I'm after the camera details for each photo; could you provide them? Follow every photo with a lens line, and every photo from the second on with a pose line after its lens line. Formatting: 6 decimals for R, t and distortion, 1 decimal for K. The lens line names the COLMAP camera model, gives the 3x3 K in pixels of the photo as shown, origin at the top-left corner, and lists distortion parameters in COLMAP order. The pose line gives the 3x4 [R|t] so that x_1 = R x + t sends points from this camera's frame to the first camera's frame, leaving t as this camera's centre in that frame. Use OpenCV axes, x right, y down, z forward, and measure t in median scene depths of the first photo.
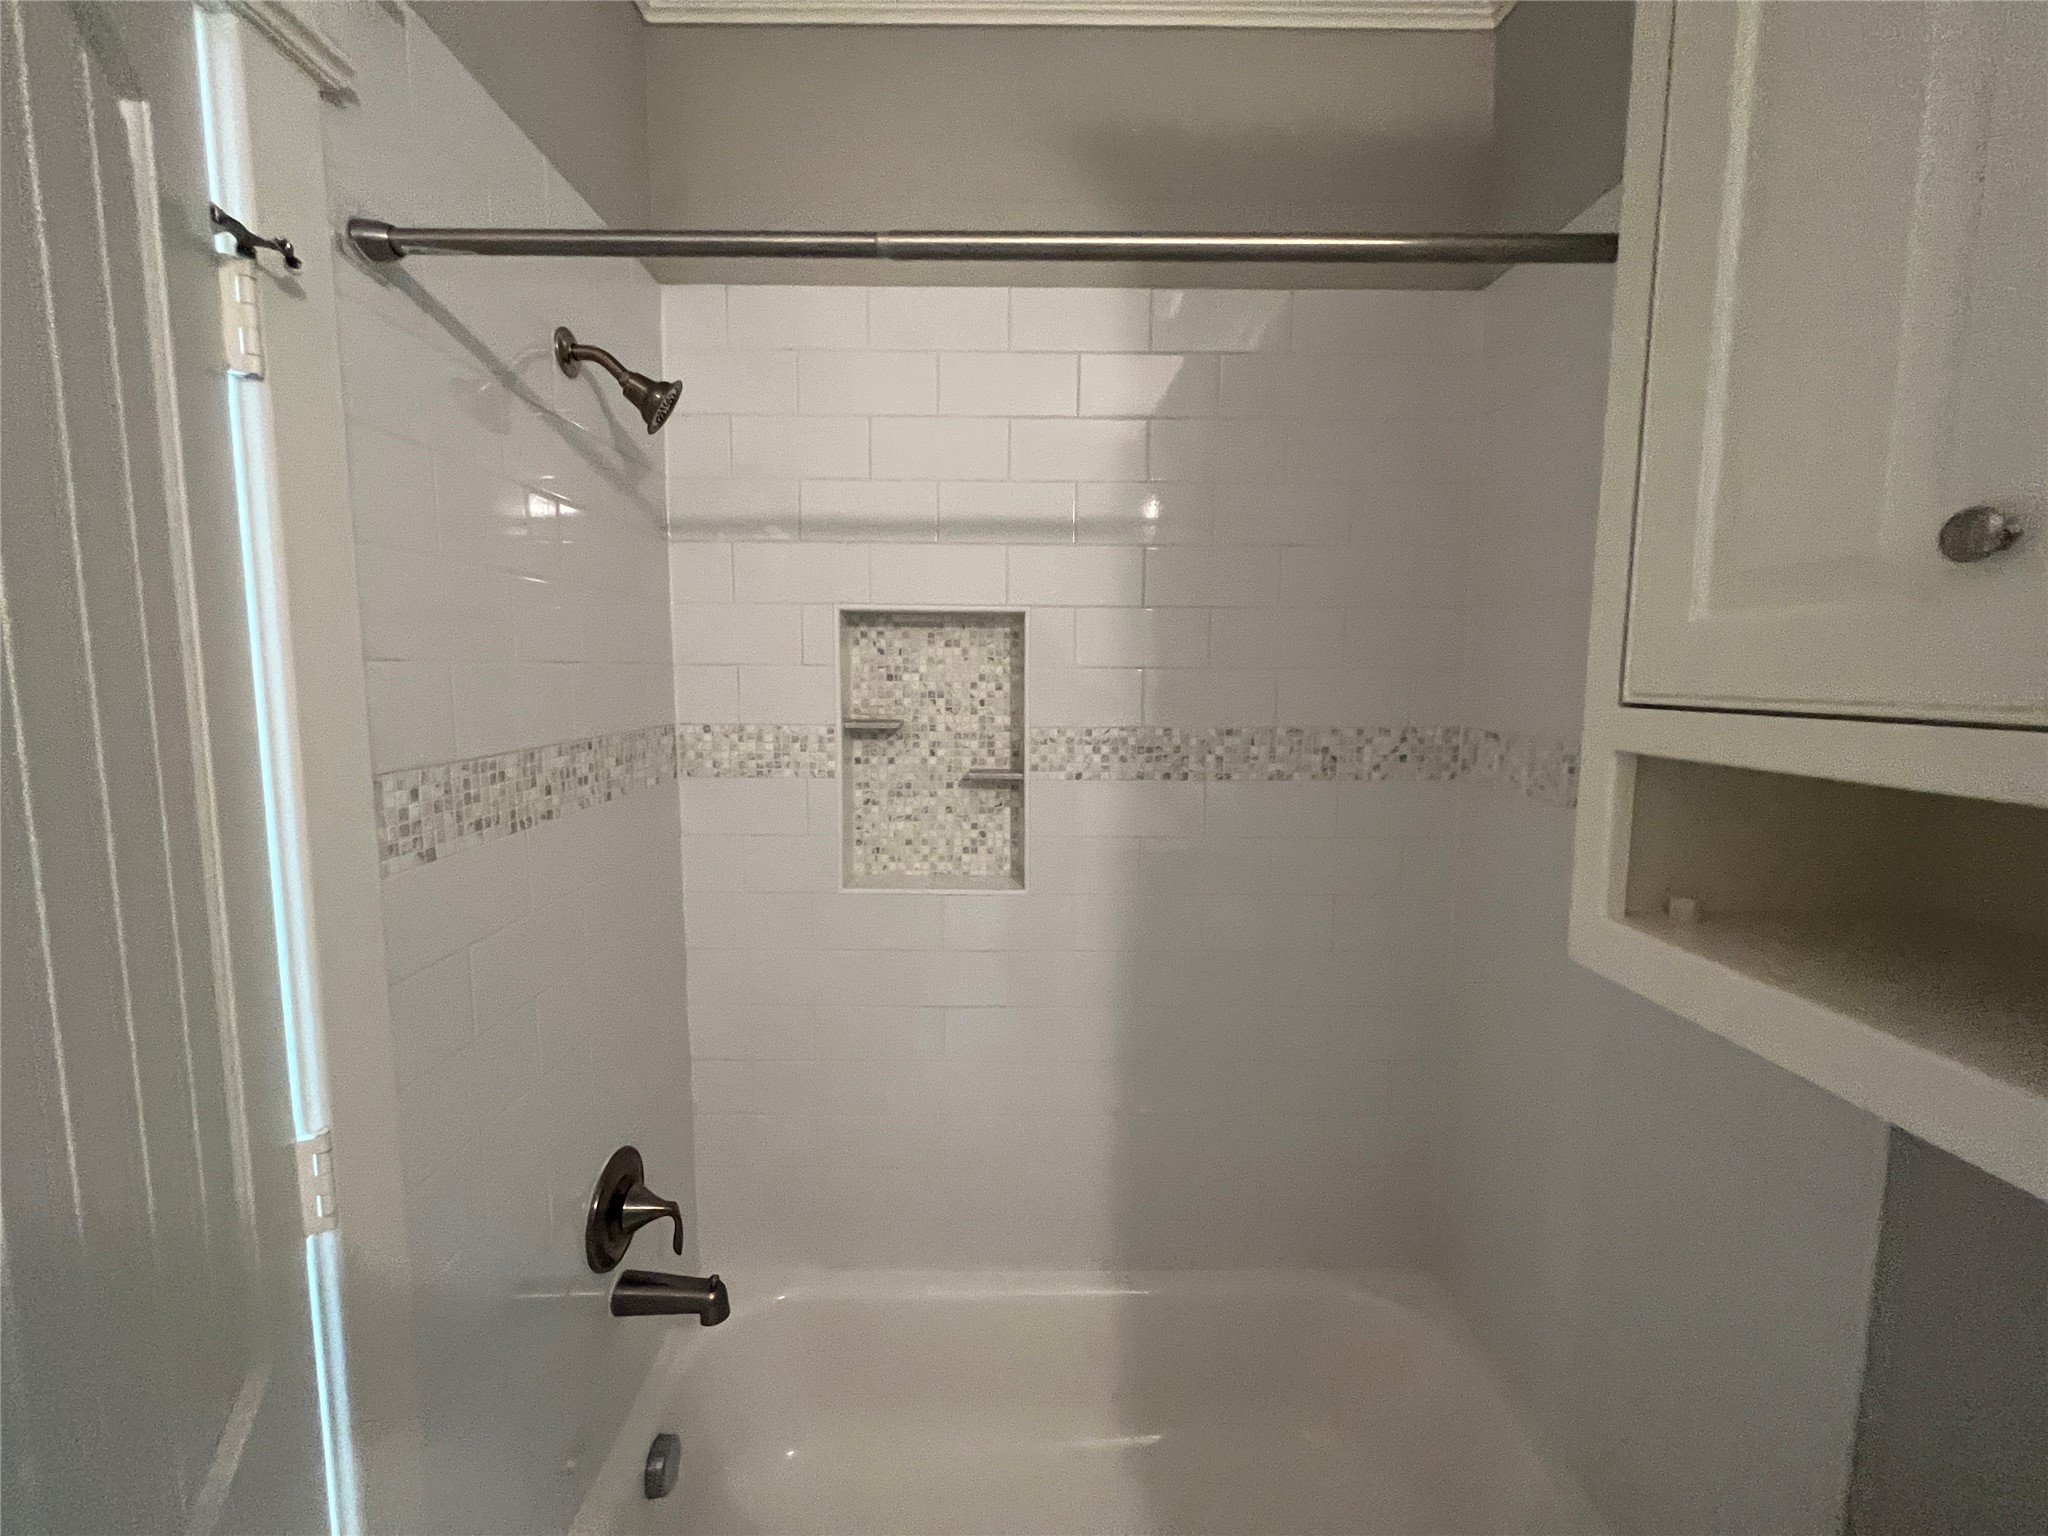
lens RADIAL K [[826.0, 0, 1021.7], [0, 826.0, 761.2], [0, 0, 1]] dist [0.002882, -0.000836]
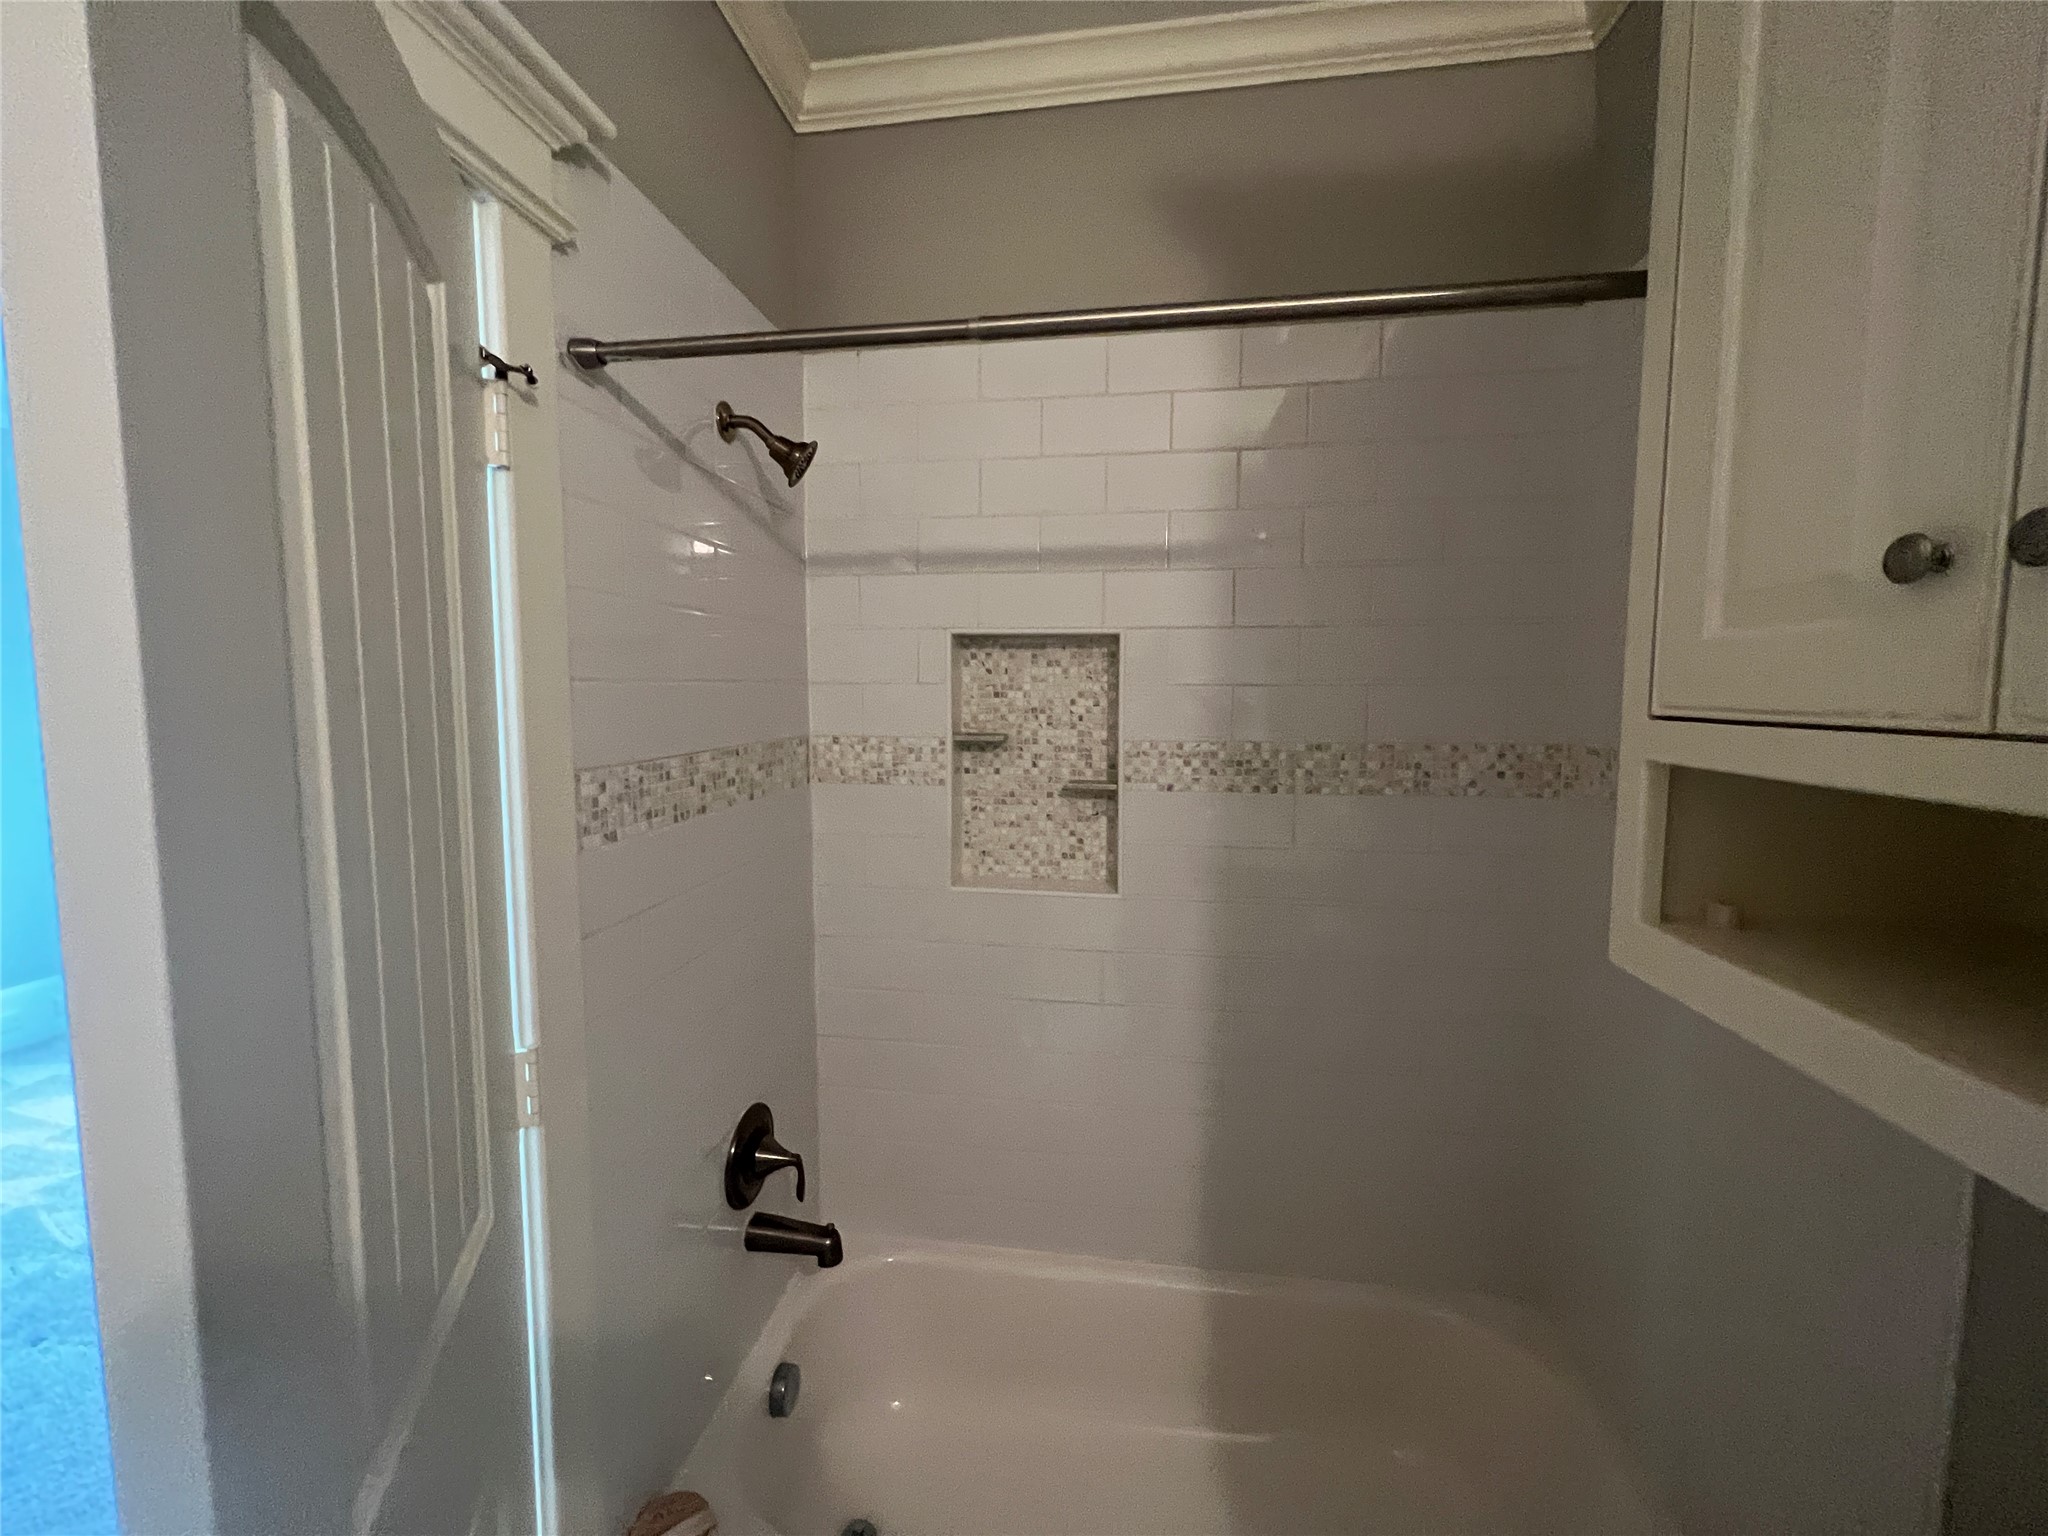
lens RADIAL K [[826.0, 0, 1020.4], [0, 826.0, 763.9], [0, 0, 1]] dist [0.002882, -0.000836]
pose [[0.987579, 0.012042, -0.156663, 0.055227], [-0.015088, 0.999719, -0.018267, 0.012183], [0.156399, 0.020404, 0.987483, -0.089155]]
